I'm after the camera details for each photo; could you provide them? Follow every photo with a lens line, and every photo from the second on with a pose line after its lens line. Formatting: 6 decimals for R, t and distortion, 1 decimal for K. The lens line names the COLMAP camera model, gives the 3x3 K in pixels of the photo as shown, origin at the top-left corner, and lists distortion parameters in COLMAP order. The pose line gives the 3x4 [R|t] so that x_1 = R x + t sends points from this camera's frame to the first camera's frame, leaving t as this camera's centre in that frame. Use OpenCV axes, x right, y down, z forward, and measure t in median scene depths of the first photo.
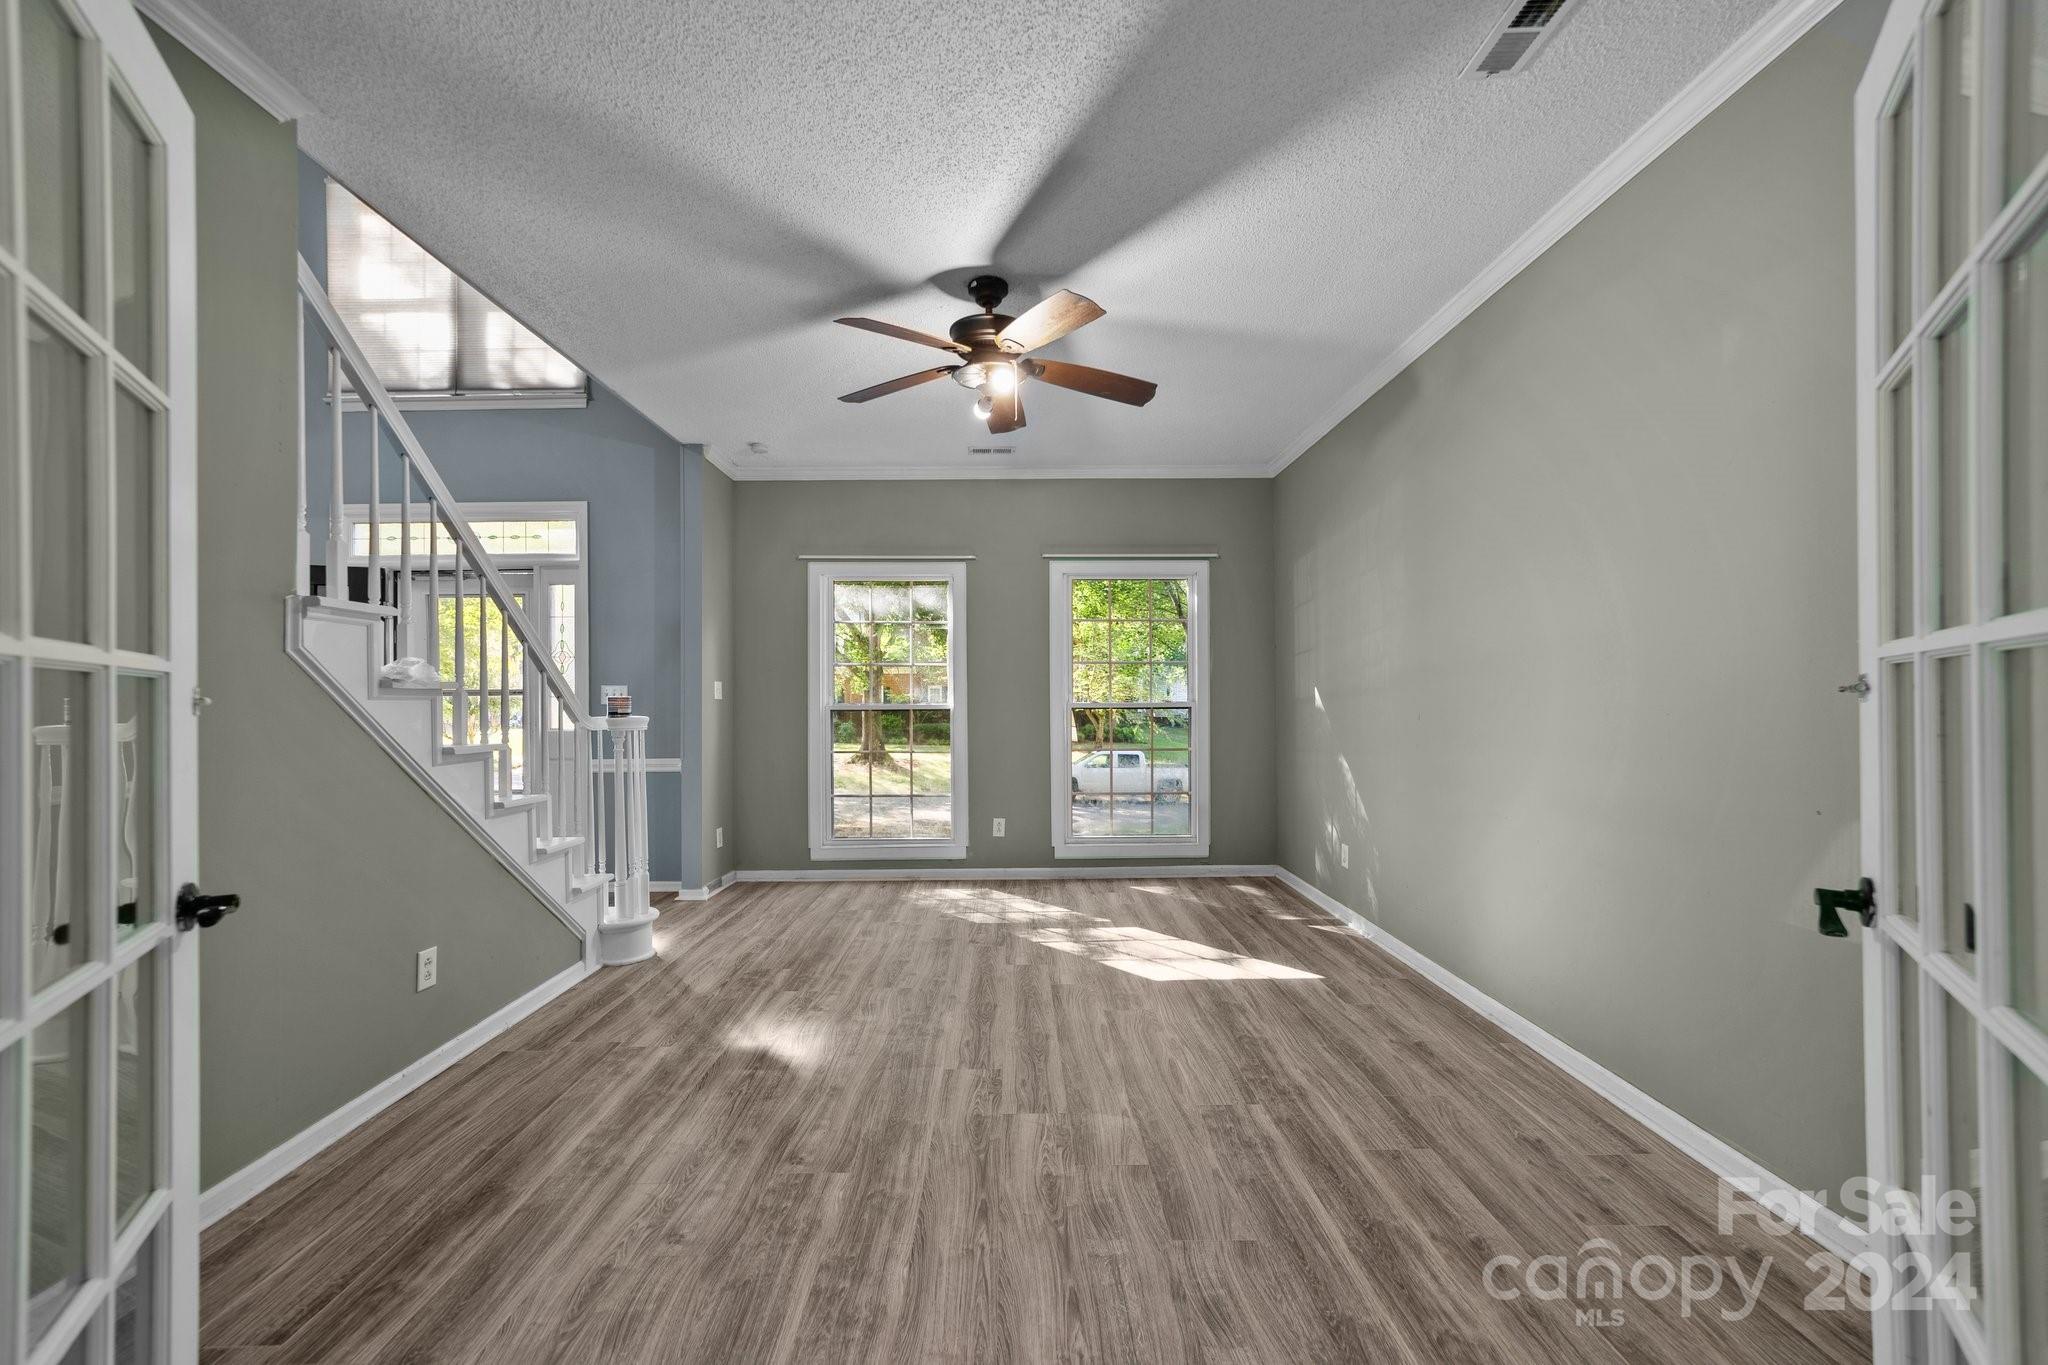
lens RADIAL K [[792.9, 0, 1018.7], [0, 792.9, 699.8], [0, 0, 1]] dist [-0.009099, 0.002762]
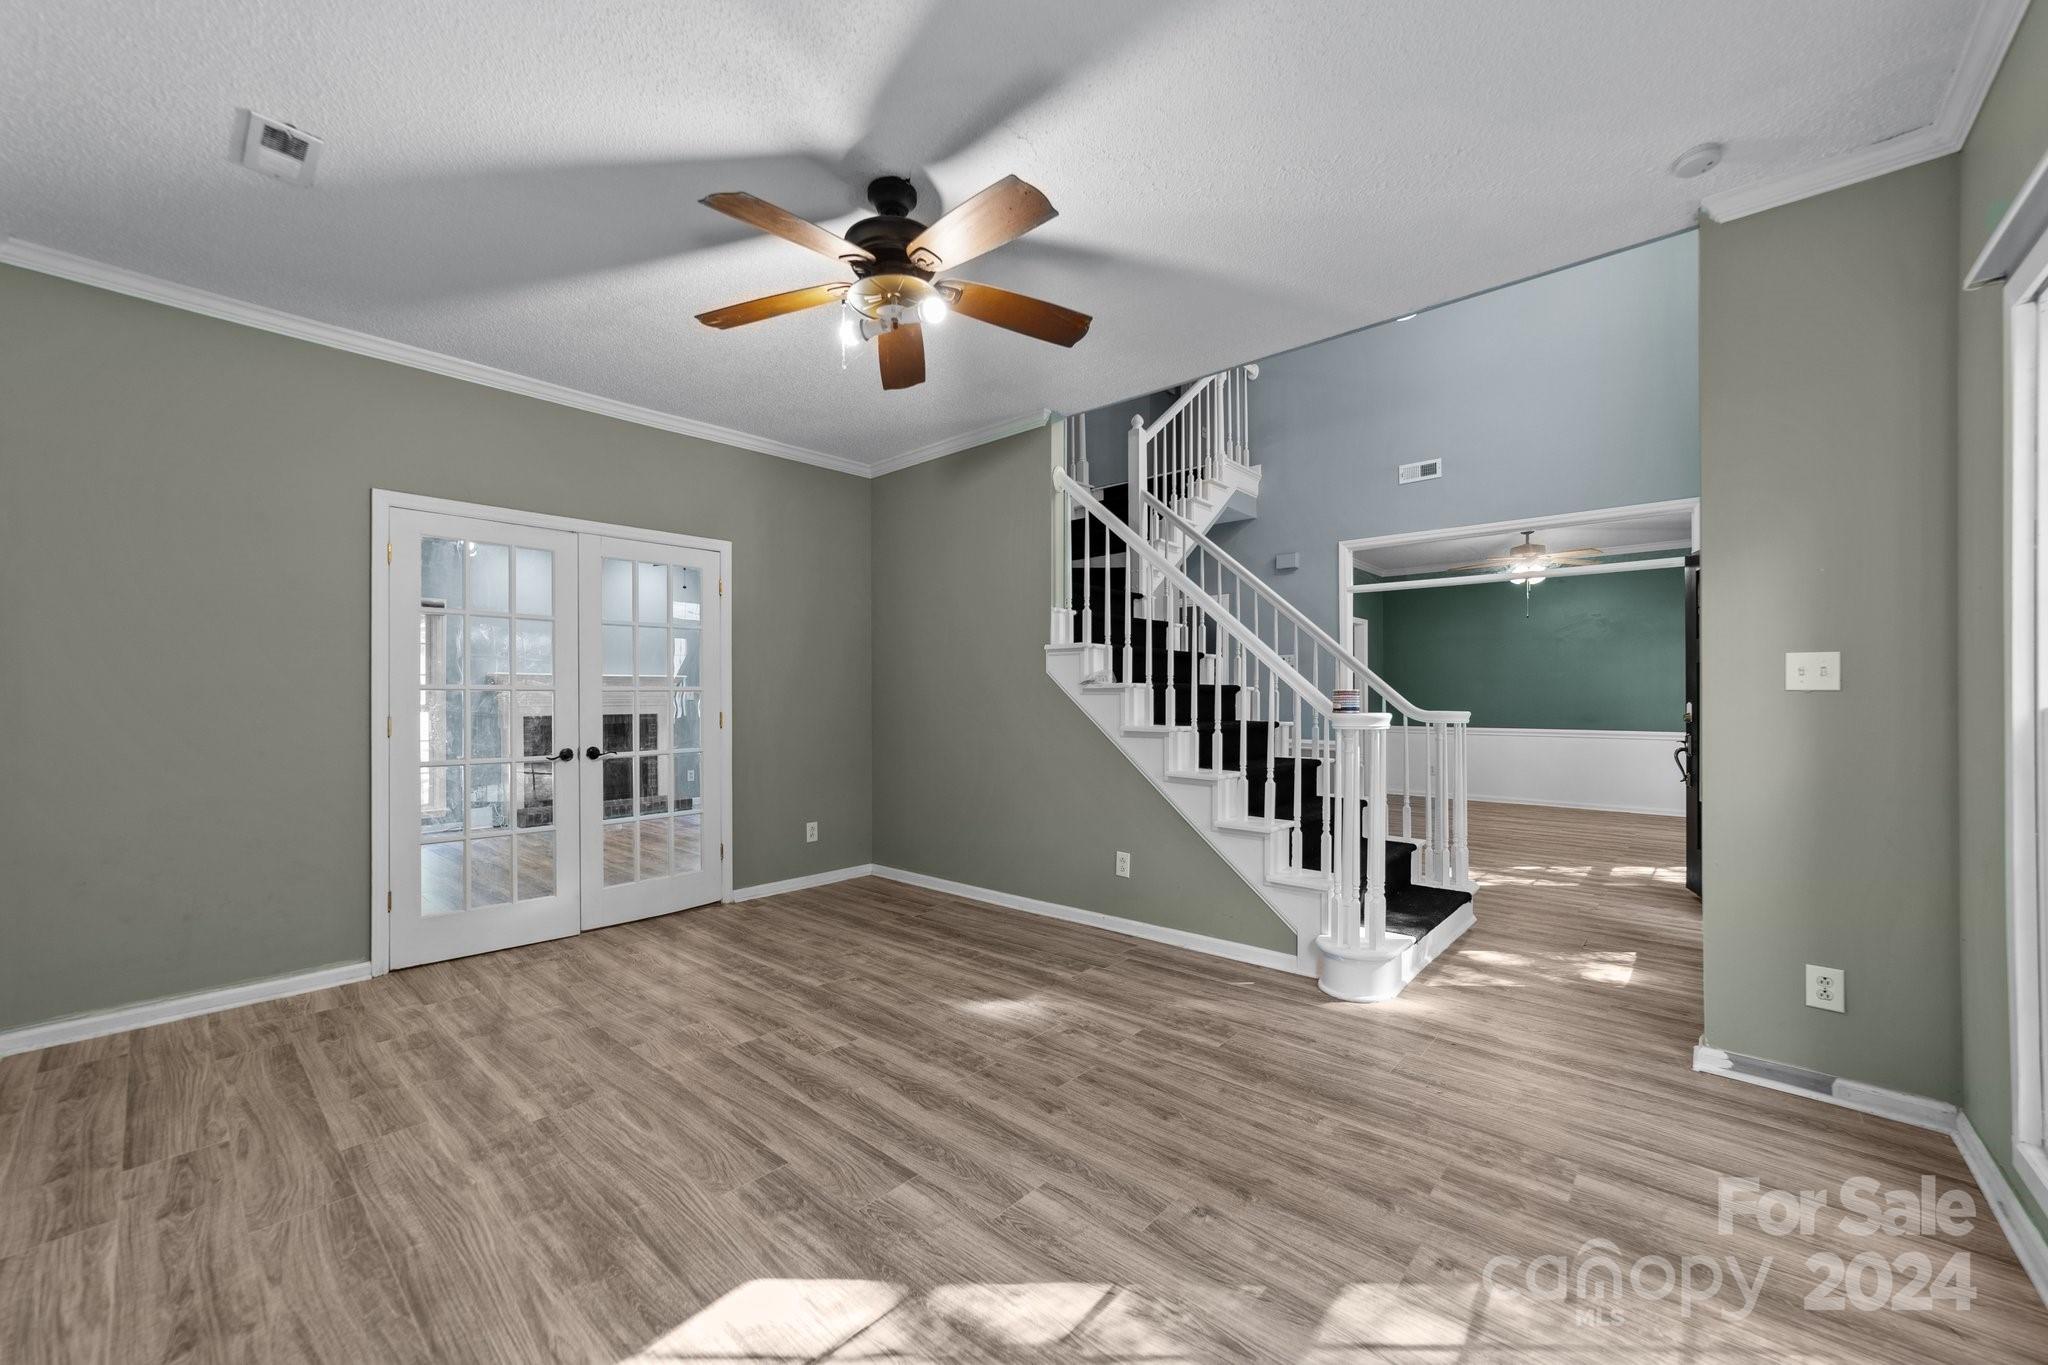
lens RADIAL K [[792.9, 0, 1021.8], [0, 792.9, 693.2], [0, 0, 1]] dist [-0.009099, 0.002762]
pose [[-0.677393, 0.001230, -0.735621, 0.532105], [0.006463, 0.999970, -0.004279, 0.001474], [0.735593, -0.007653, -0.677380, 1.834679]]
